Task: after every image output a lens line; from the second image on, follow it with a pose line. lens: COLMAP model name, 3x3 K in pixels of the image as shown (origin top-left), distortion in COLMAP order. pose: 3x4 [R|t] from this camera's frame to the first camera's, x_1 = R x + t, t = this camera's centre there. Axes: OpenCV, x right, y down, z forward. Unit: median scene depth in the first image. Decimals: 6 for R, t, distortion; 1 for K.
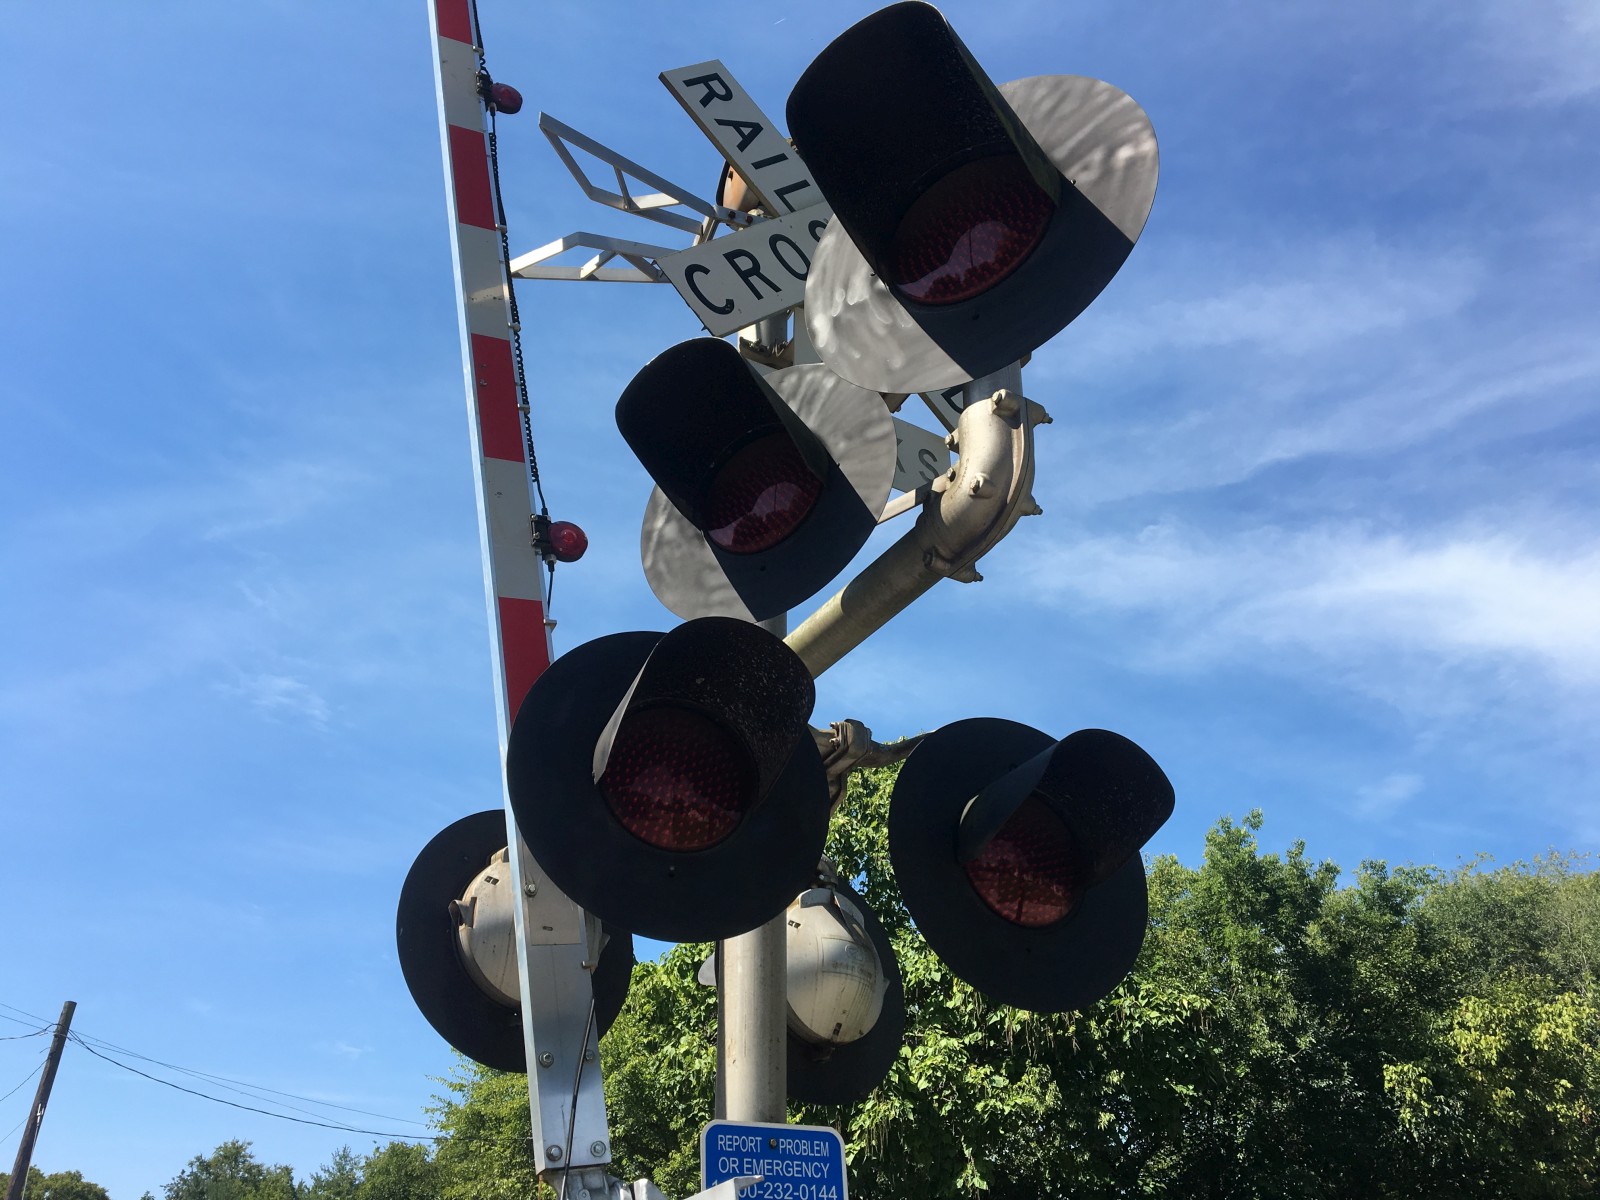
lens RADIAL K [[1360.4, 0, 801.7], [0, 1360.4, 608.3], [0, 0, 1]] dist [0.015425, -0.000419]
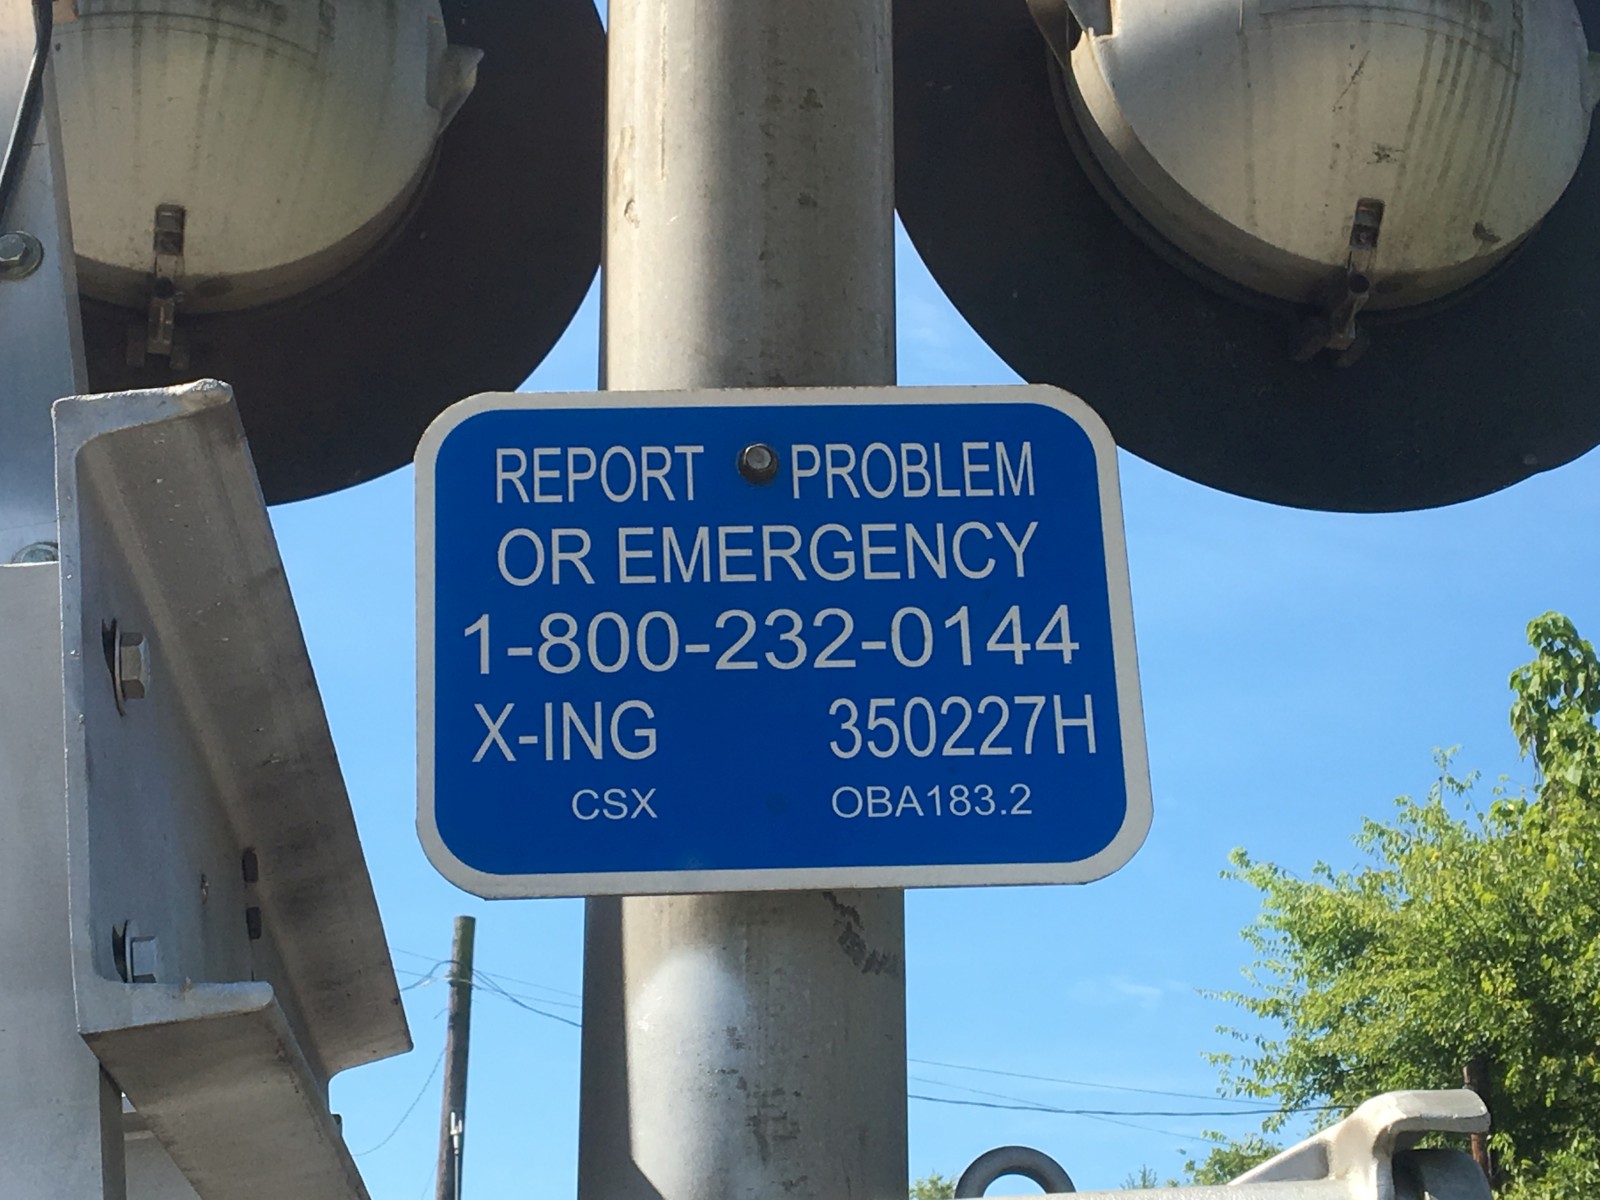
lens RADIAL K [[3005.3, 0, 800.0], [0, 3005.3, 600.0], [0, 0, 1]] dist [0.021267, 0.221902]
pose [[0.905703, -0.157097, -0.393728, 0.025404], [0.229057, 0.962895, 0.142713, 0.048005], [0.356699, -0.219442, 0.908081, 0.074781]]
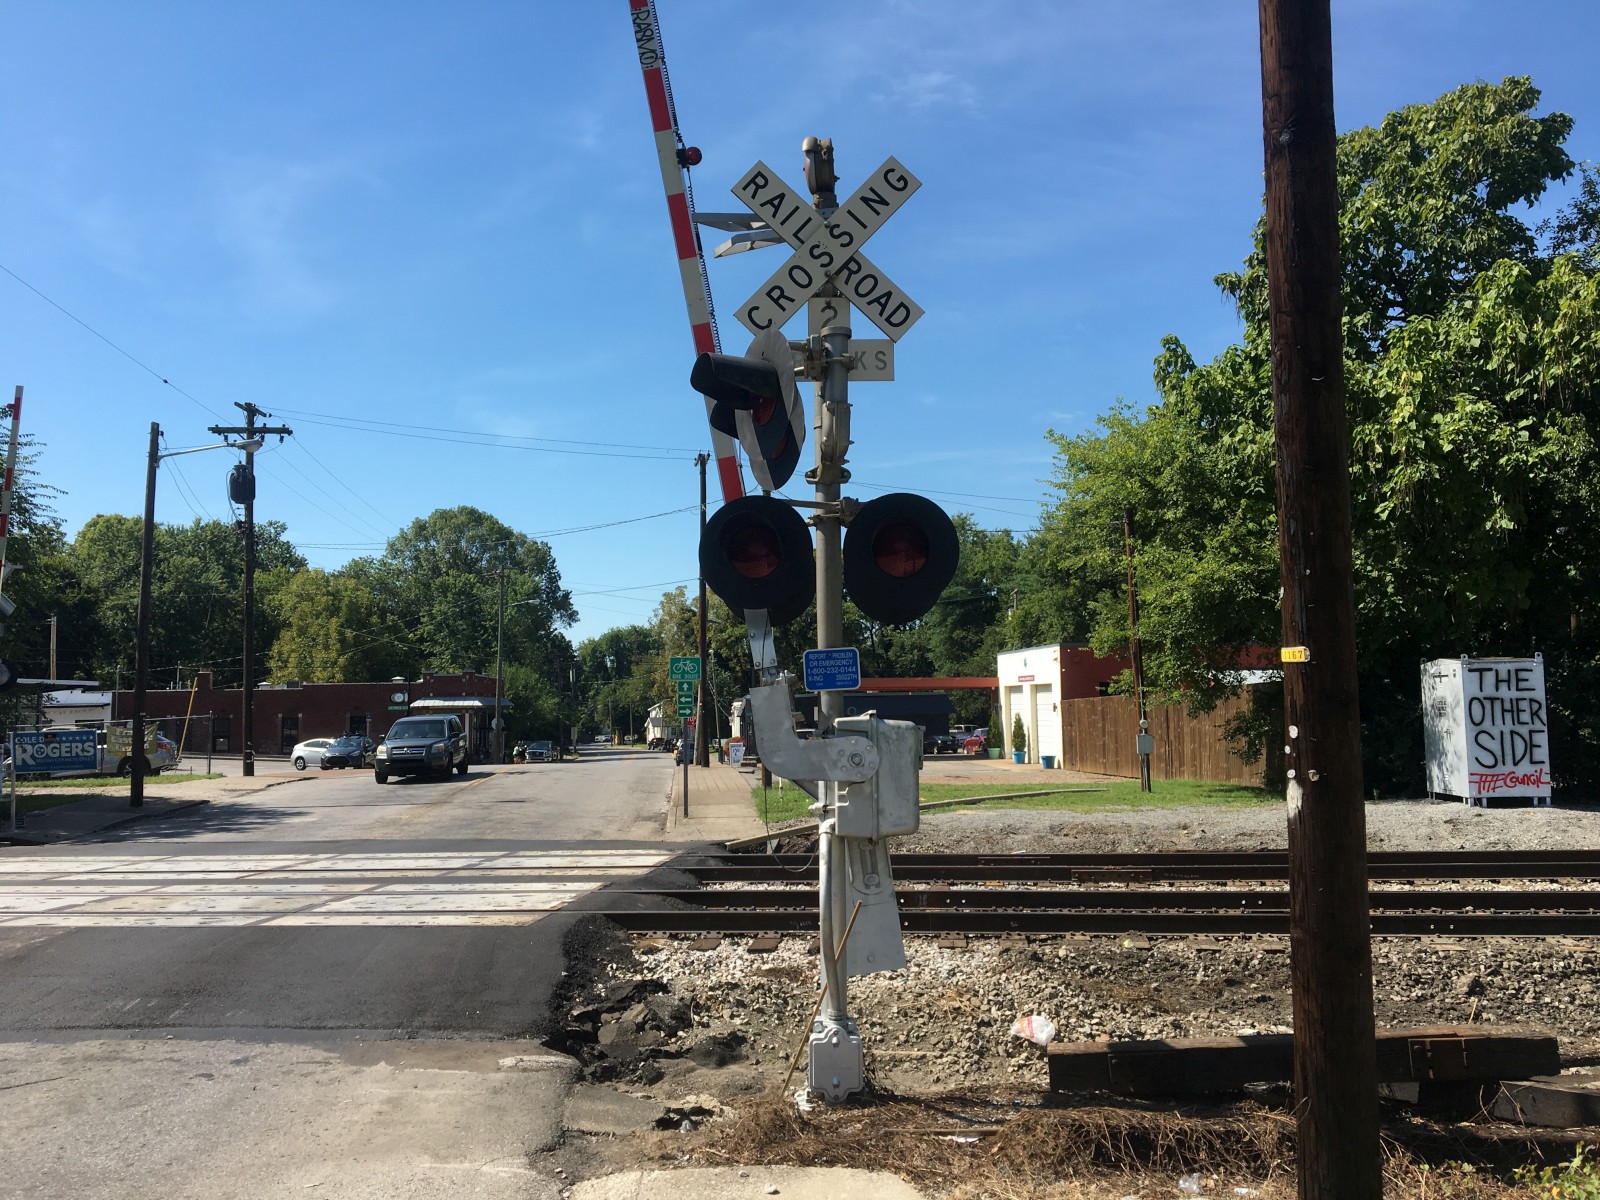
lens RADIAL K [[1343.6, 0, 763.7], [0, 1343.6, 574.4], [0, 0, 1]] dist [0.124513, -0.205473]
pose [[0.853257, -0.077150, -0.515752, 0.187299], [0.289552, 0.892628, 0.345507, -0.109596], [0.433718, -0.444144, 0.783980, -0.170165]]
